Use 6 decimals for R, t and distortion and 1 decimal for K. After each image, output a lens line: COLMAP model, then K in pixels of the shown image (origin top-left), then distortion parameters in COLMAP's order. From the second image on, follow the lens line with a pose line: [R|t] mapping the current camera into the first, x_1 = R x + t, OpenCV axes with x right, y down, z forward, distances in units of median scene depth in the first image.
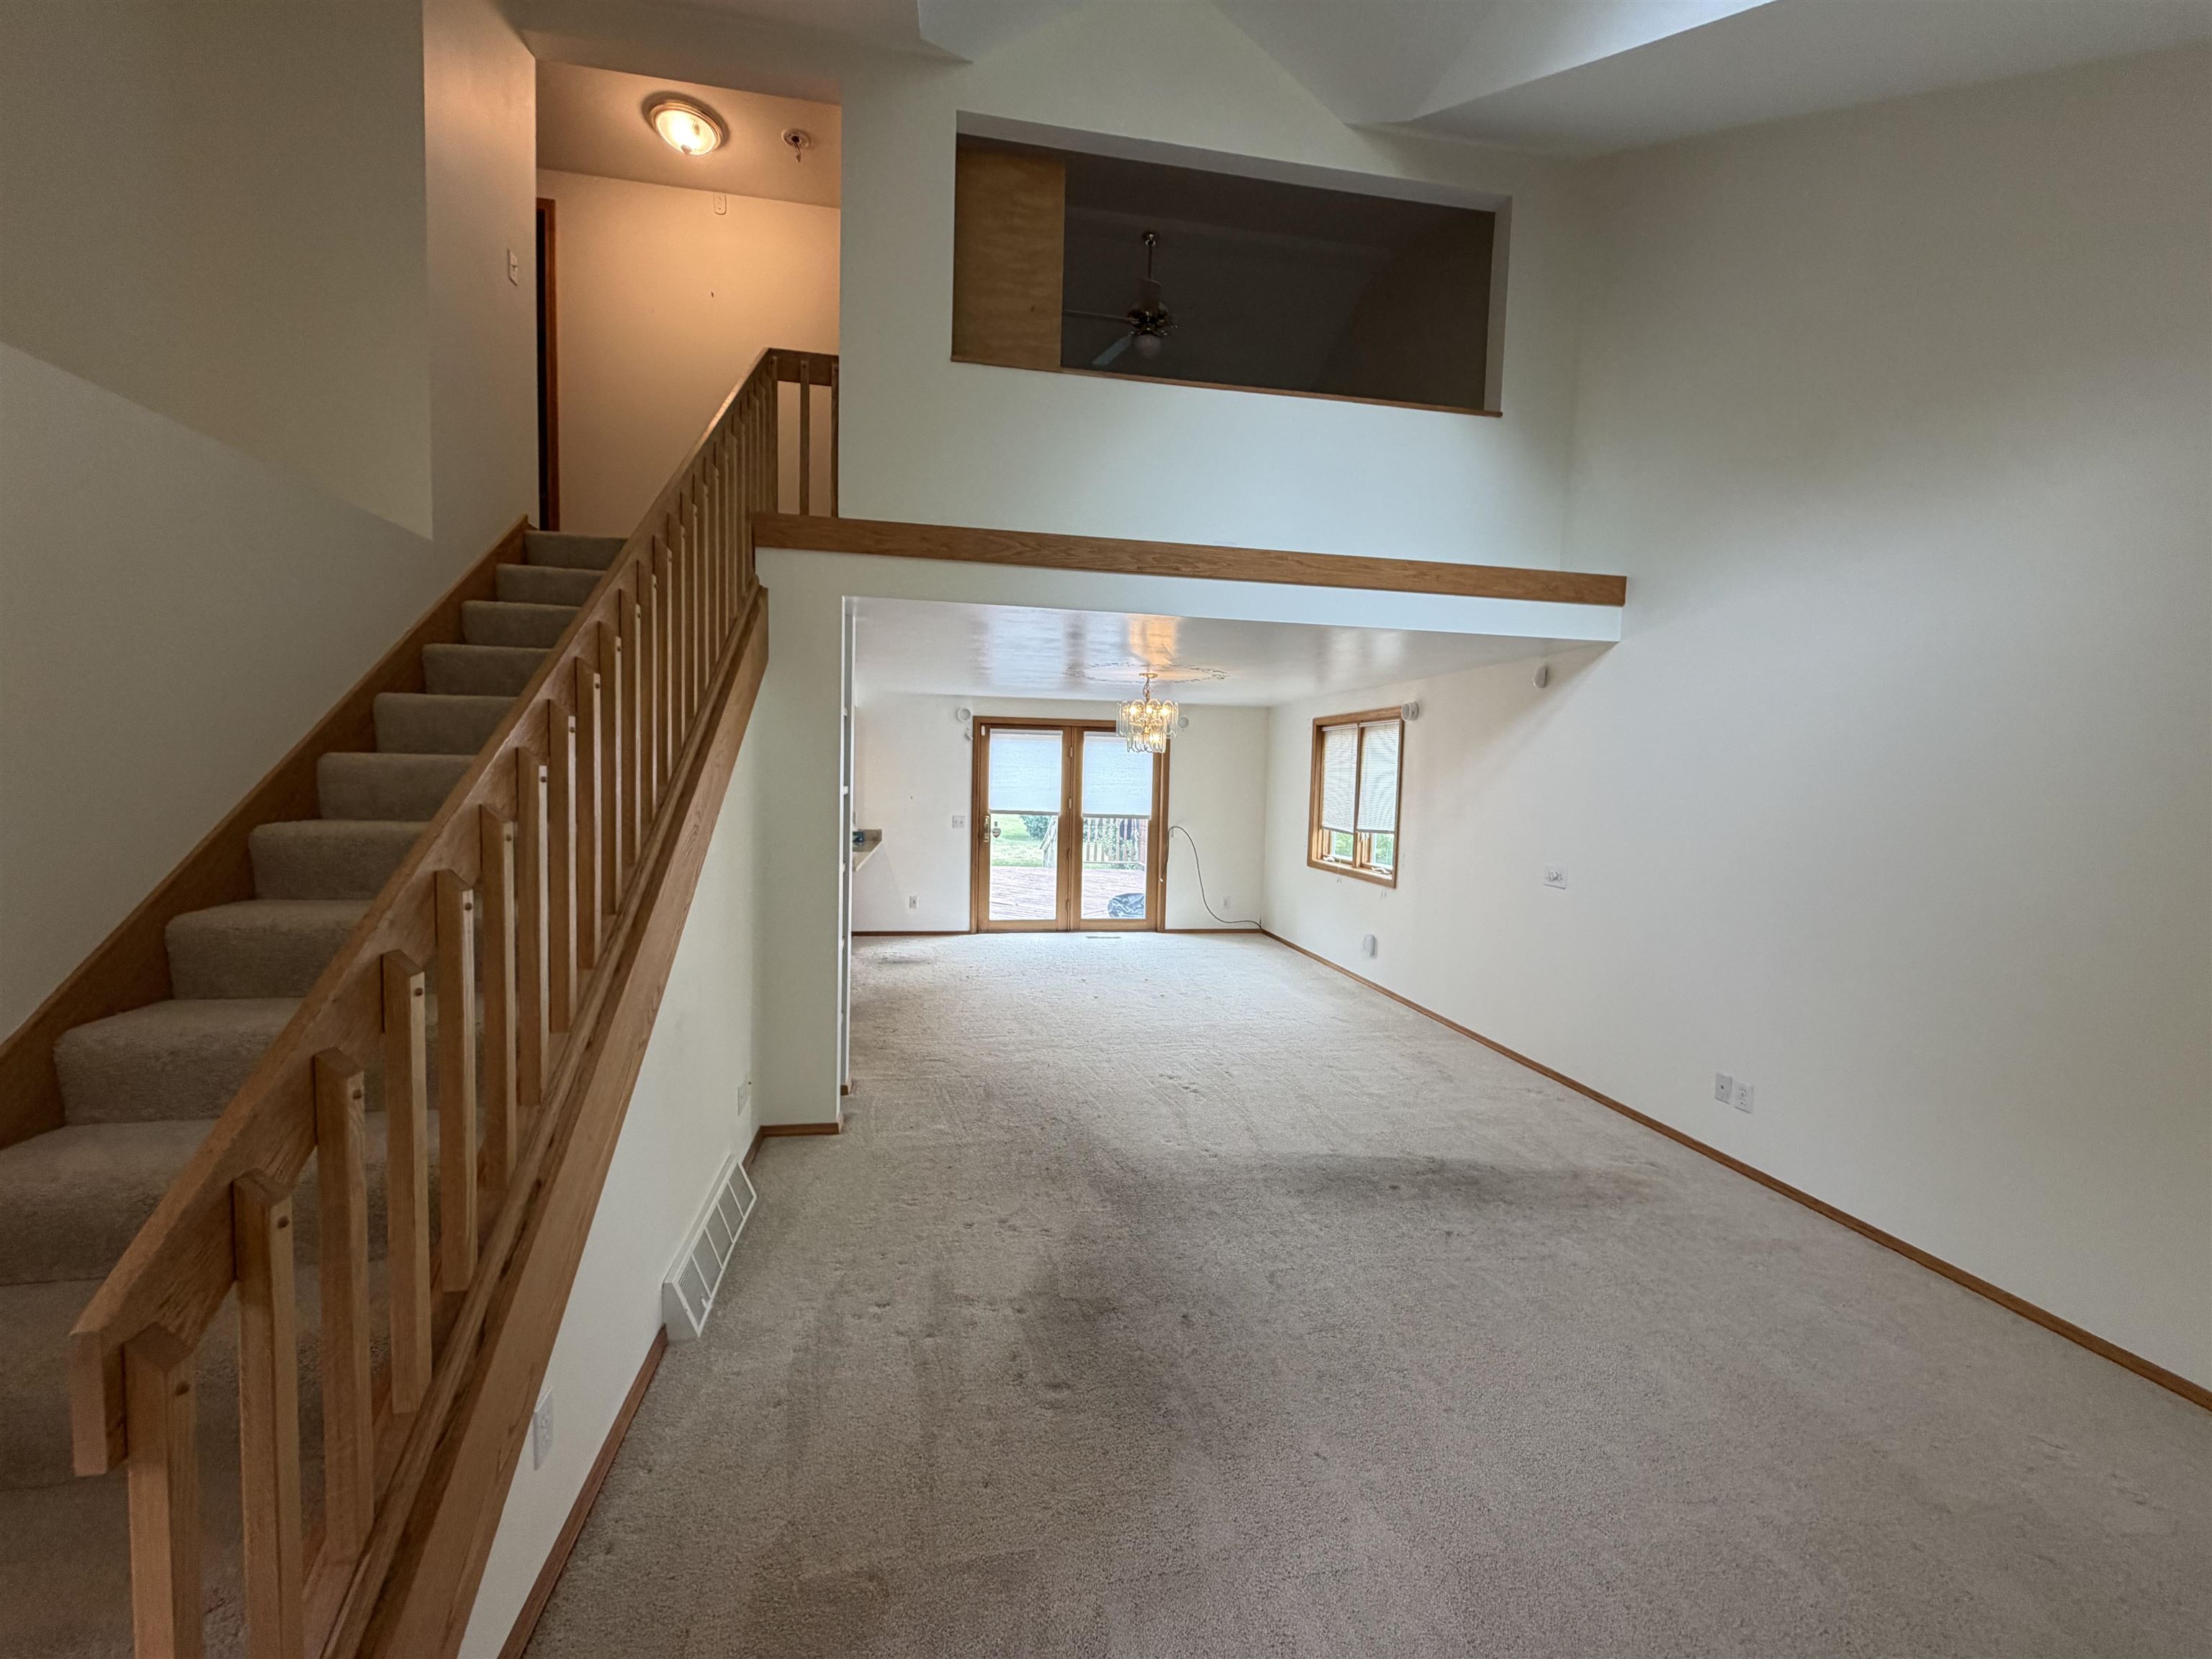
lens RADIAL K [[881.3, 0, 1097.4], [0, 881.3, 829.7], [0, 0, 1]] dist [-0.000712, 0.000141]
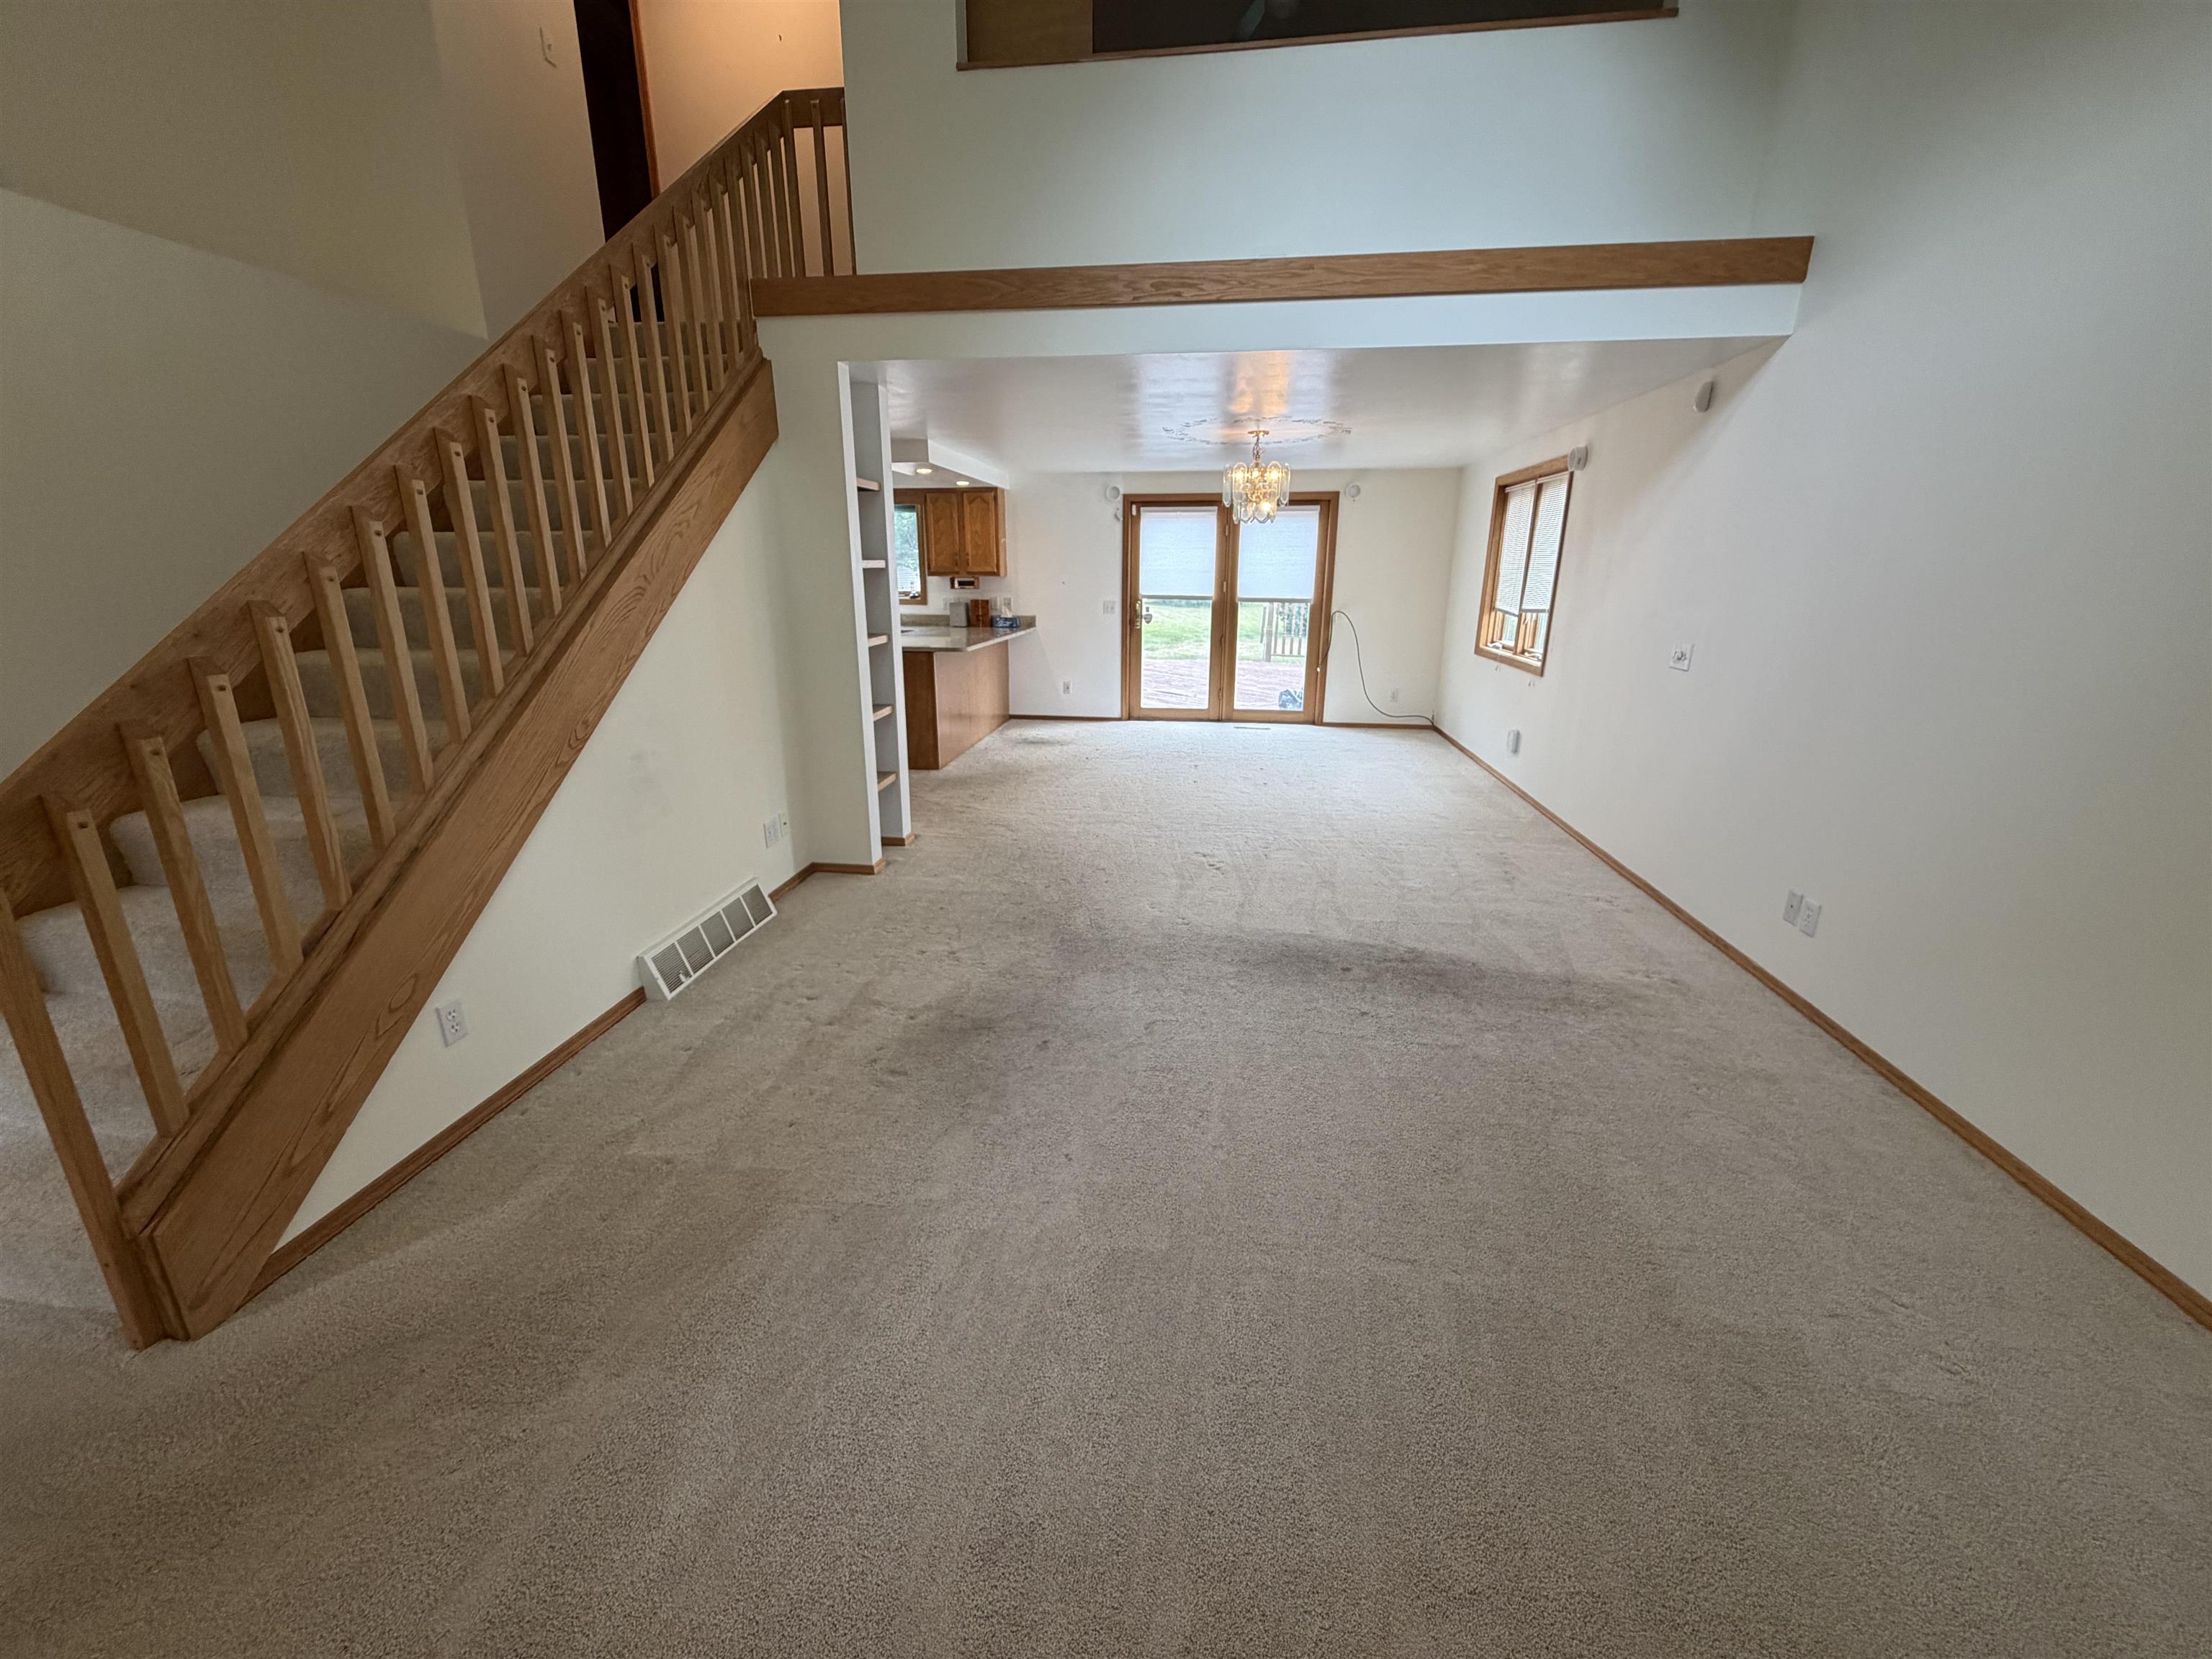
lens RADIAL K [[881.3, 0, 1097.4], [0, 881.3, 829.7], [0, 0, 1]] dist [-0.000712, 0.000141]
pose [[0.951937, 0.066020, -0.299094, 0.249366], [0.002037, 0.975108, 0.221721, 0.026353], [0.306287, -0.211674, 0.928107, 0.028695]]
